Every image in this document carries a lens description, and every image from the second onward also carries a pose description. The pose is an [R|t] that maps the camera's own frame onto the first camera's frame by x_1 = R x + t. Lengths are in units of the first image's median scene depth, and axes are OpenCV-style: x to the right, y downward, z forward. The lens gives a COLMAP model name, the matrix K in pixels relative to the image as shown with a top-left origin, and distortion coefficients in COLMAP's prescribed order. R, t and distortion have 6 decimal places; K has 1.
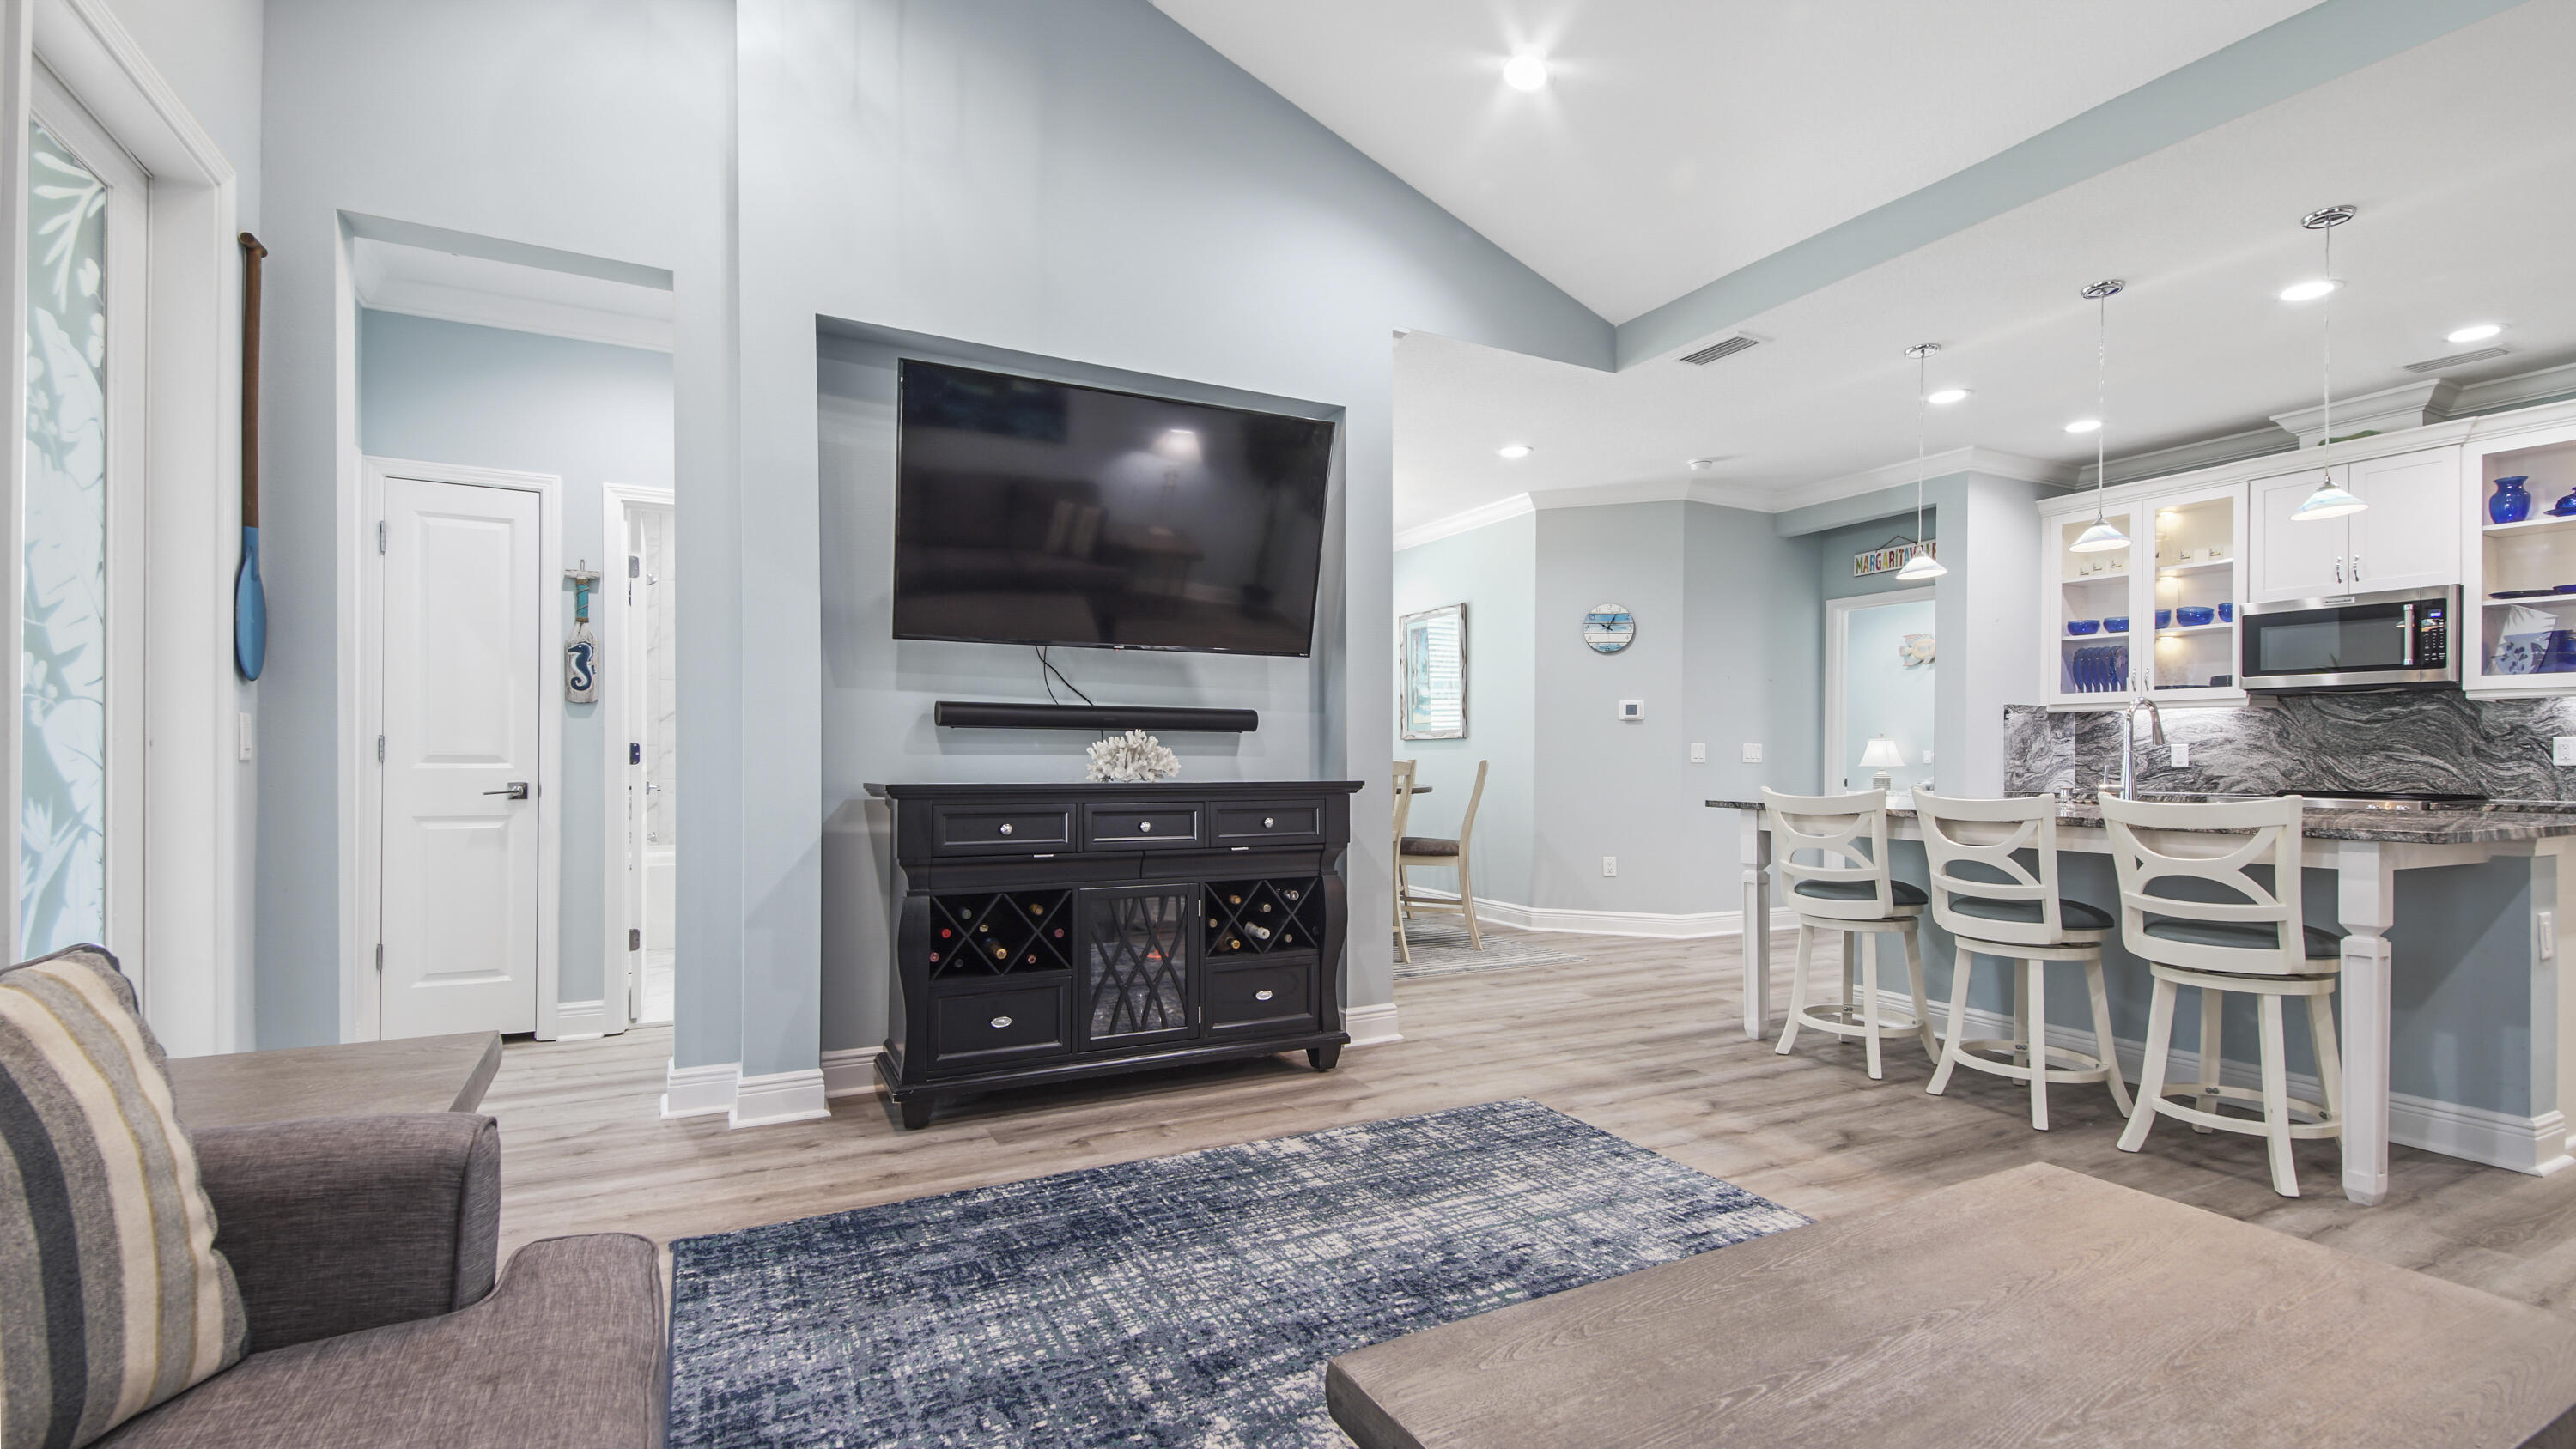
lens RADIAL K [[1166.9, 0, 1229.8], [0, 1166.9, 737.4], [0, 0, 1]] dist [0.033262, -0.021838]
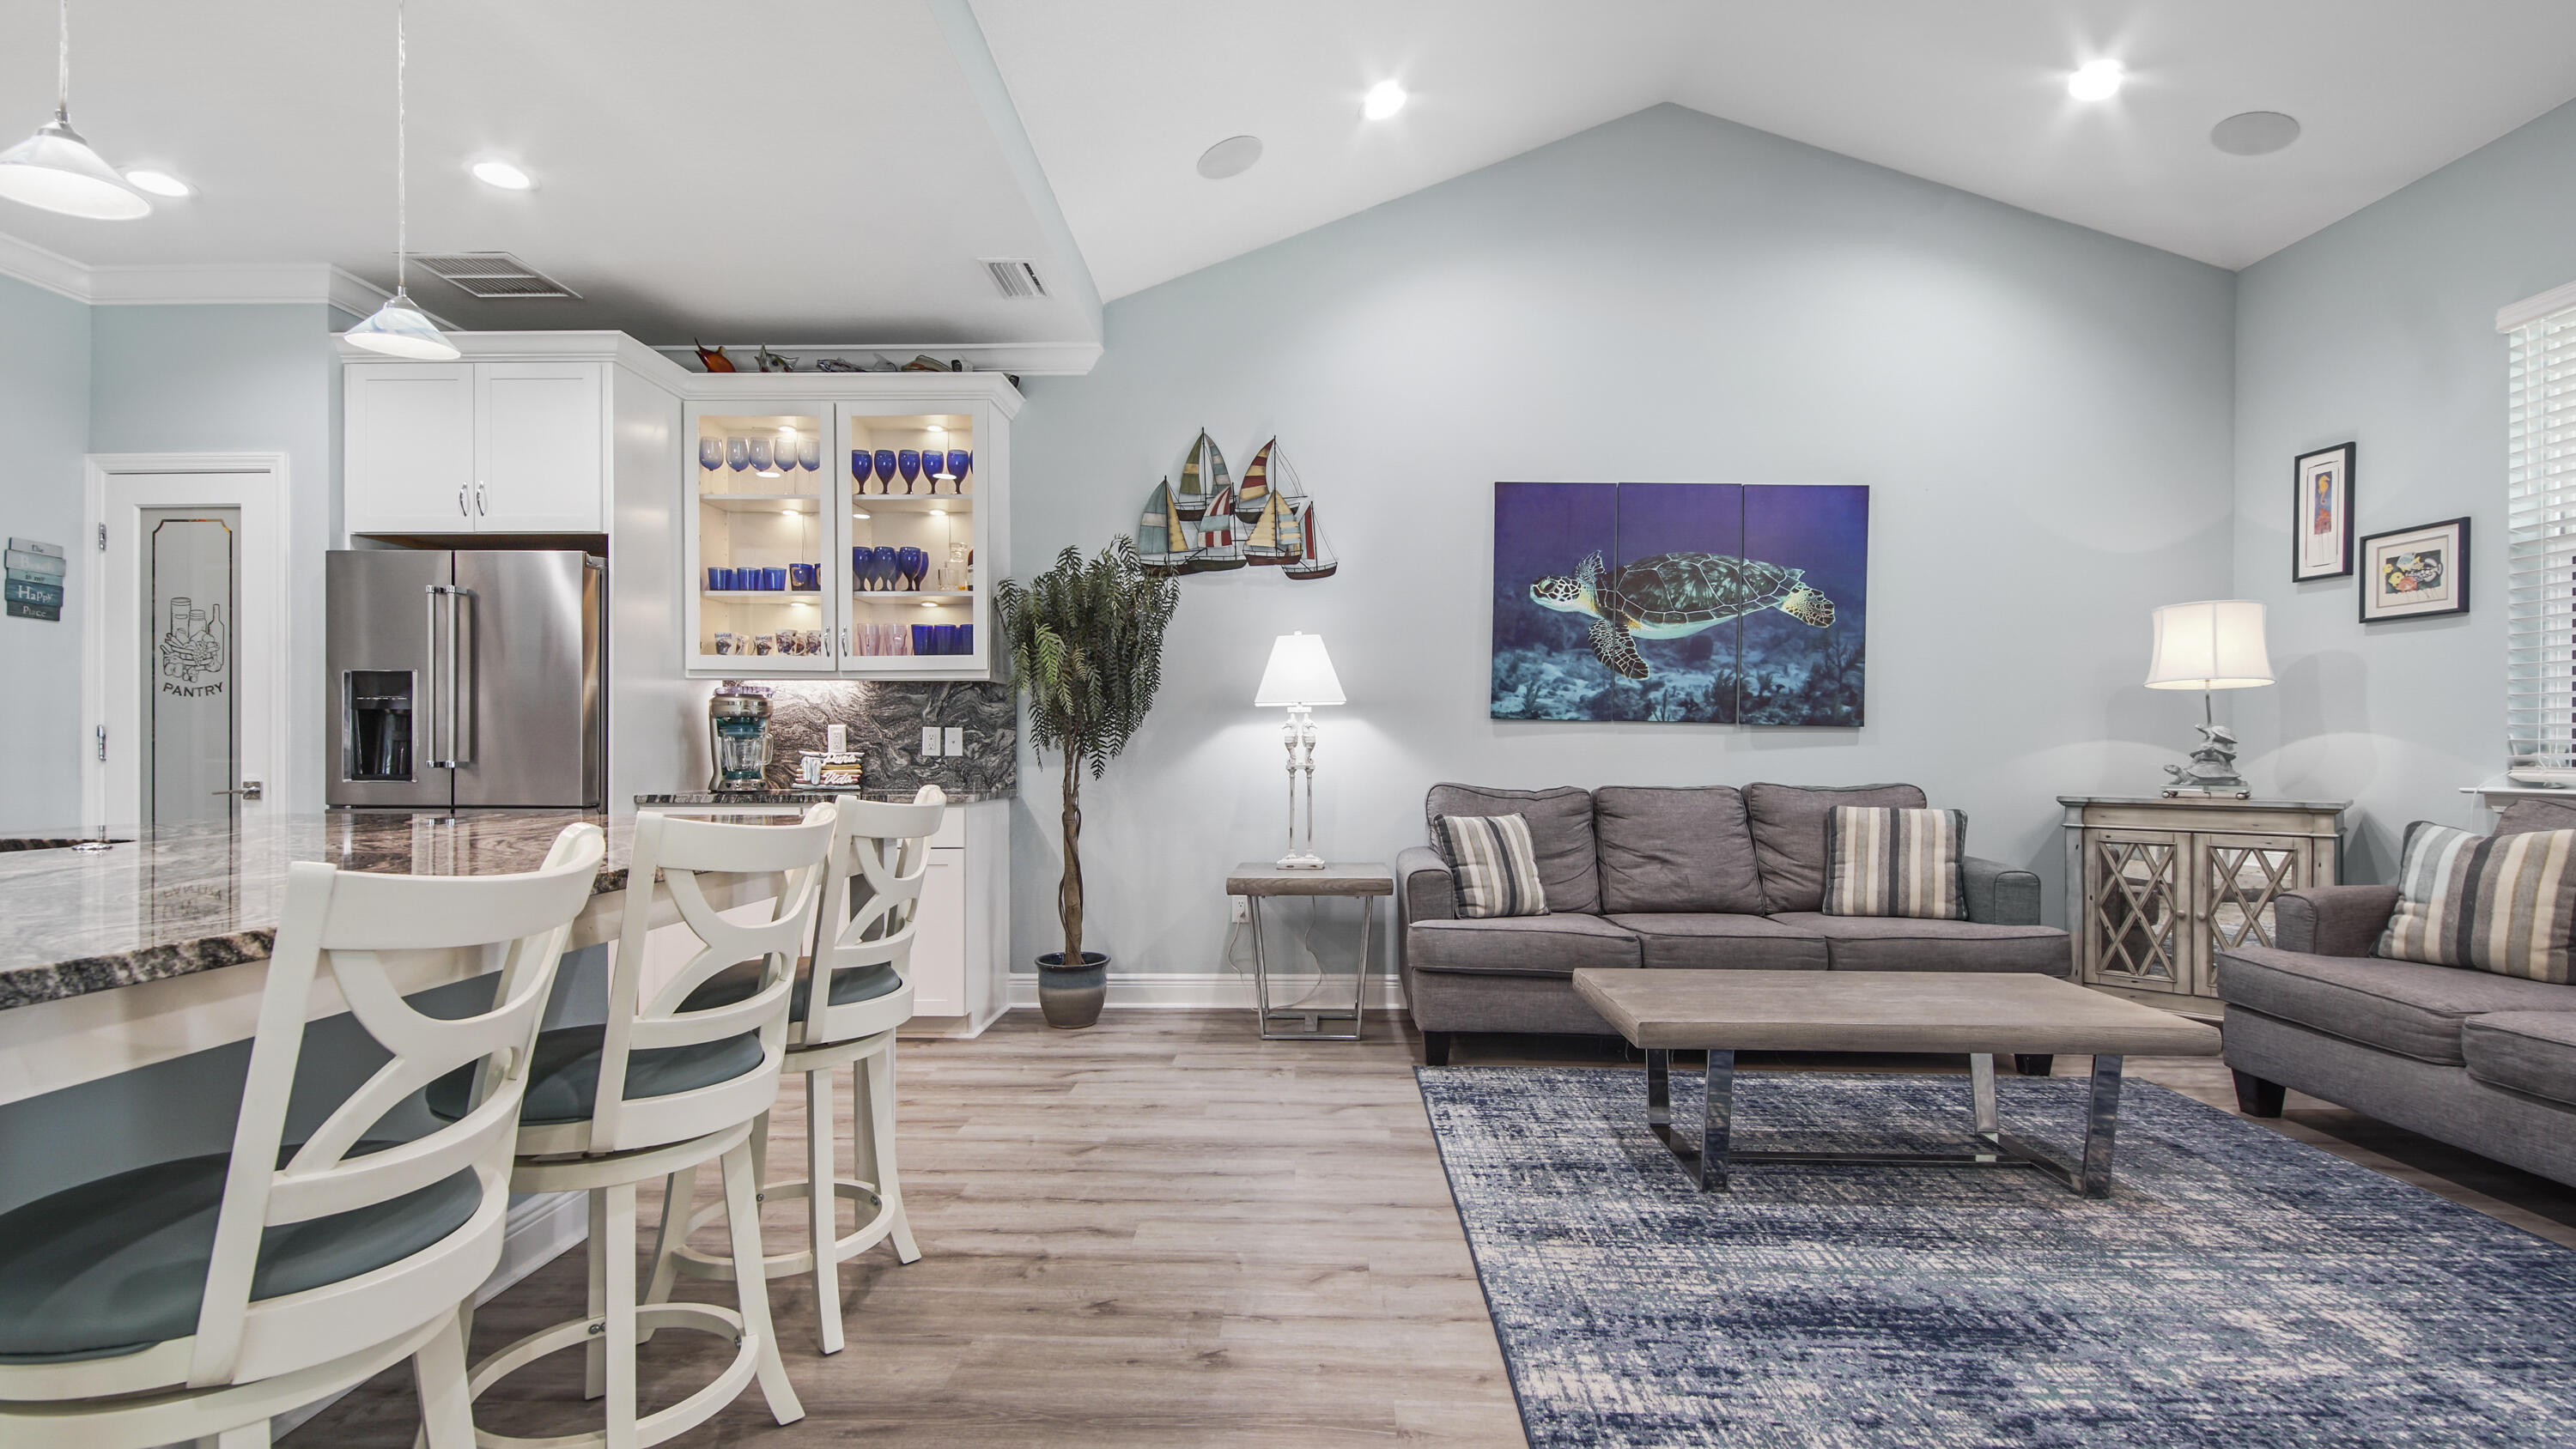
lens RADIAL K [[1167.6, 0, 1277.6], [0, 1167.6, 759.0], [0, 0, 1]] dist [0.034693, -0.021028]
pose [[-0.889842, -0.007514, 0.456207, 0.141135], [-0.012327, 0.999895, -0.007574, 0.016964], [-0.456102, -0.012363, -0.889842, 0.825784]]
